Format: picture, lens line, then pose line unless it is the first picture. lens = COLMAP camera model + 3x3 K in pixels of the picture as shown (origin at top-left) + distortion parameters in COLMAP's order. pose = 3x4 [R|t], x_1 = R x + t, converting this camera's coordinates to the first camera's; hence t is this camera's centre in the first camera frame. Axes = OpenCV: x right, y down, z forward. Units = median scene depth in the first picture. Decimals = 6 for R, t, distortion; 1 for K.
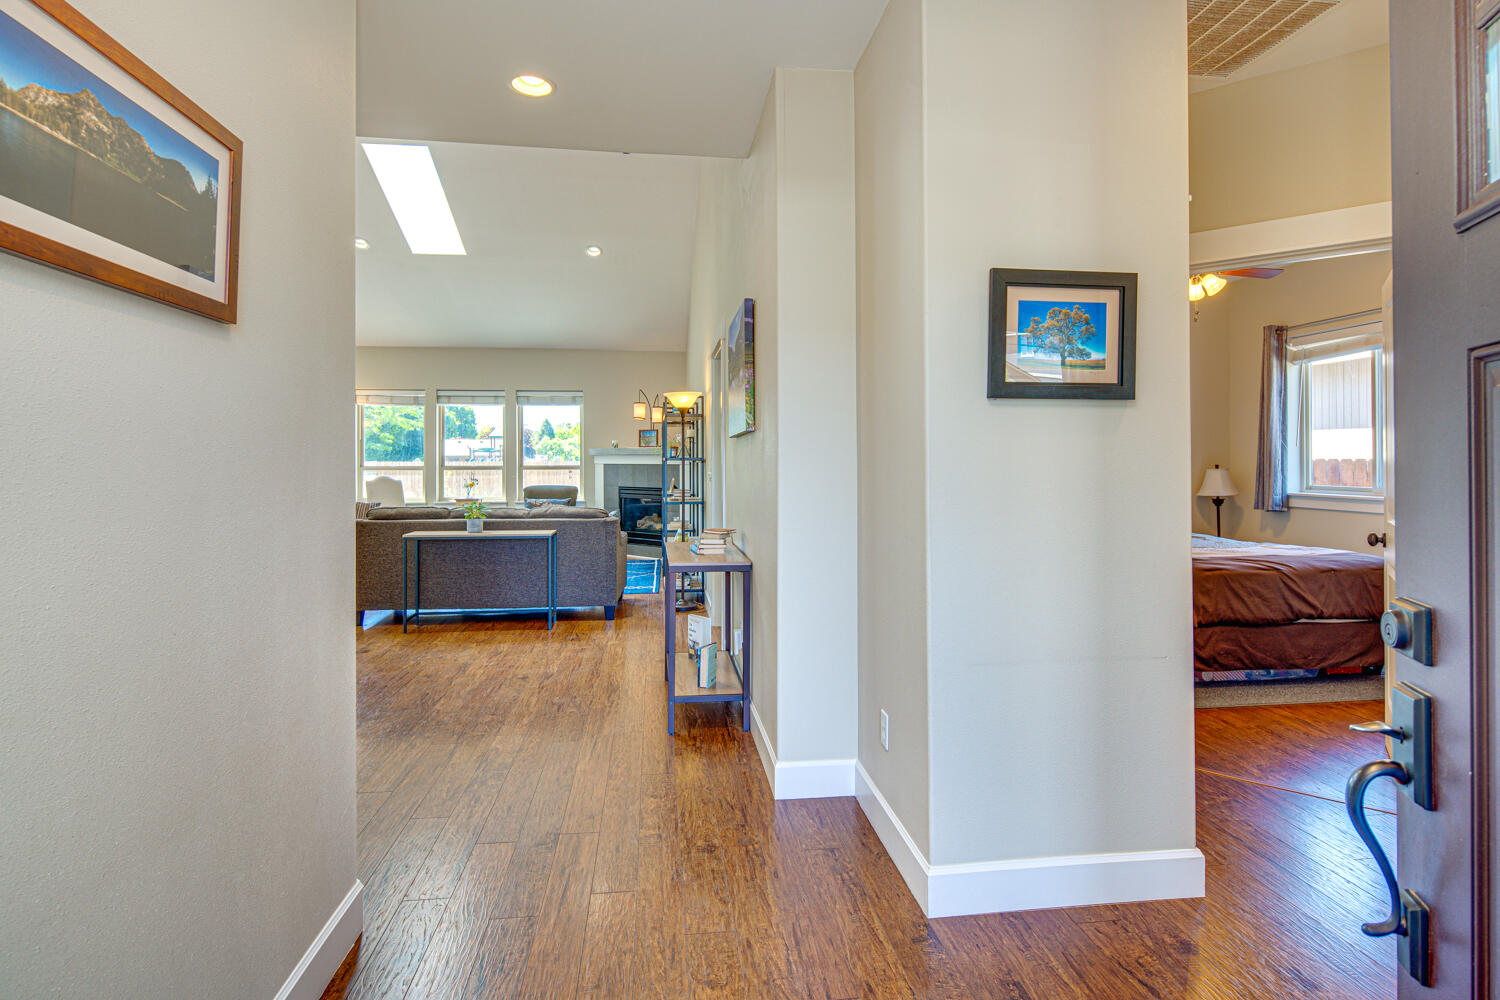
lens RADIAL K [[749.6, 0, 745.1], [0, 749.6, 455.2], [0, 0, 1]] dist [0.000470, -0.000056]
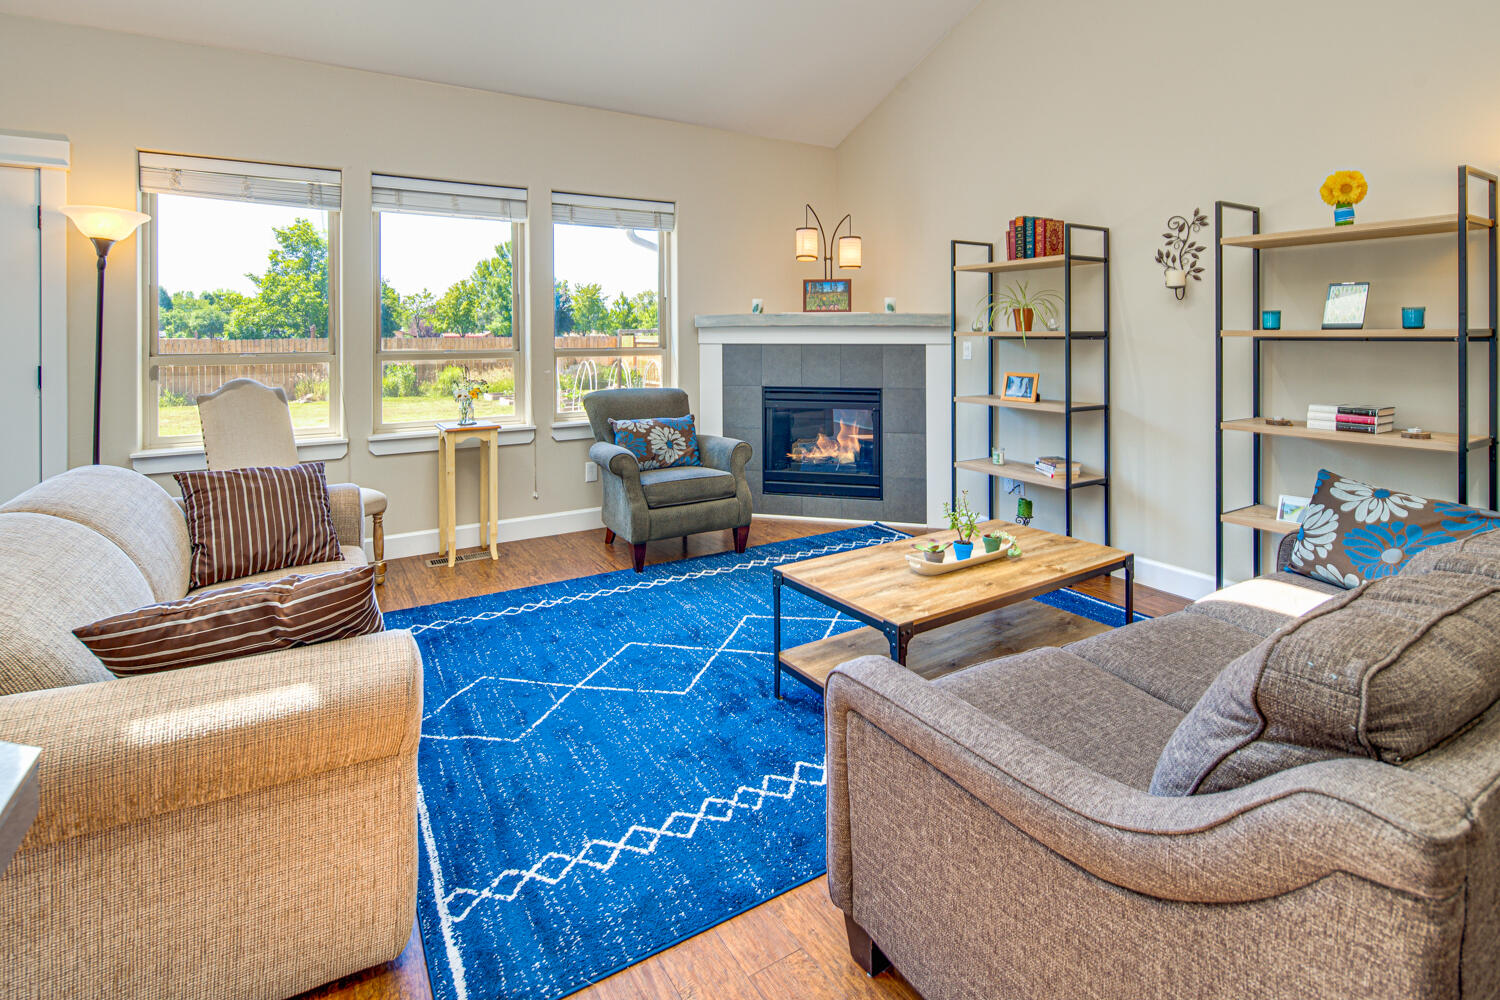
lens RADIAL K [[730.2, 0, 739.3], [0, 730.2, 337.2], [0, 0, 1]] dist [0.003955, -0.002336]
pose [[0.910129, -0.003228, 0.414312, -0.405290], [-0.000331, 0.999964, 0.008518, 0.002883], [-0.414324, -0.007890, 0.910095, 0.551663]]
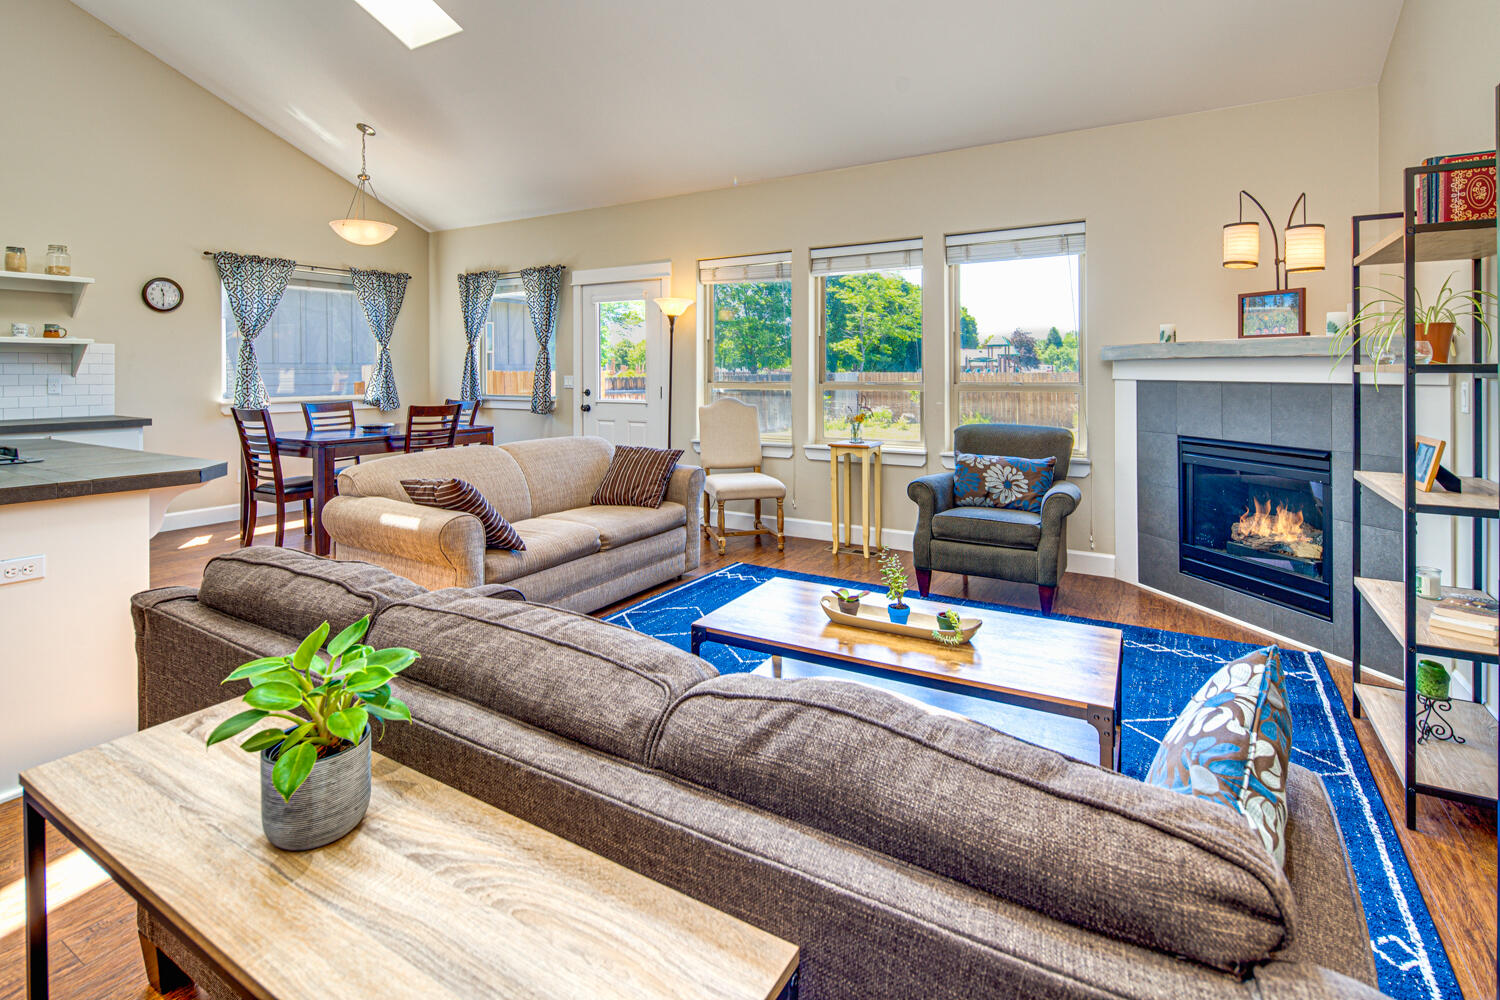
lens RADIAL K [[730.2, 0, 742.1], [0, 730.2, 370.4], [0, 0, 1]] dist [0.003955, -0.002336]
pose [[0.788087, -0.001227, -0.615562, -0.112191], [0.005305, 0.999974, 0.004799, 0.002914], [0.615541, -0.007048, 0.788074, 0.545462]]
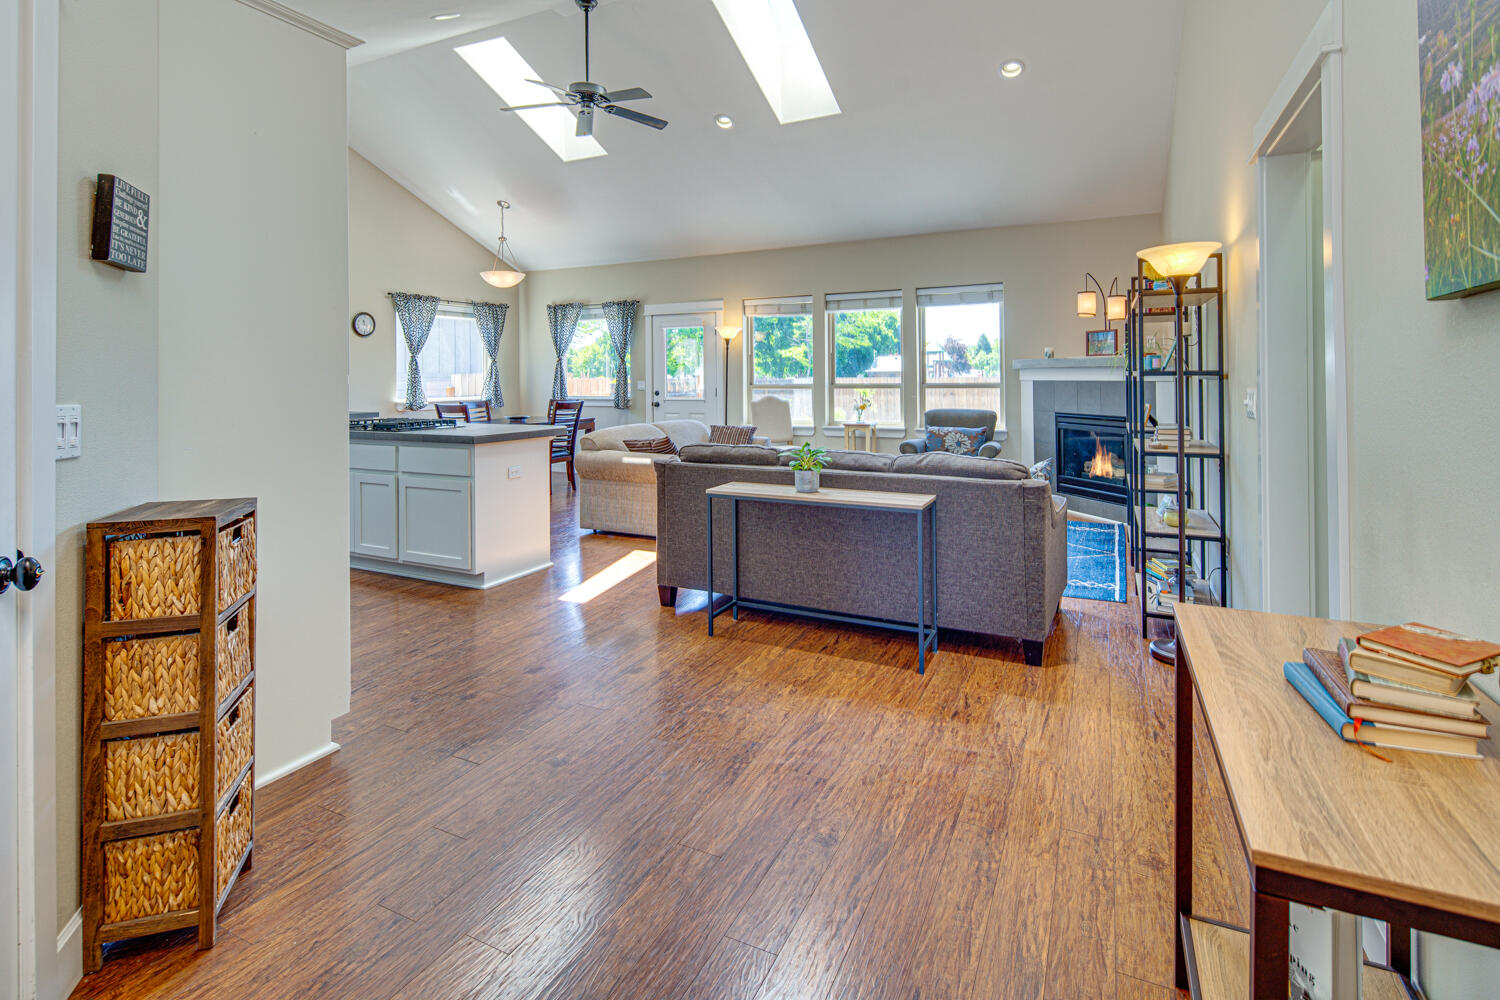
lens RADIAL K [[730.2, 0, 743.2], [0, 730.2, 374.6], [0, 0, 1]] dist [0.003955, -0.002336]
pose [[0.837518, -0.007504, -0.546358, -0.038840], [0.010673, 0.999940, 0.002627, 0.000892], [0.546305, -0.008031, 0.837548, 0.264724]]
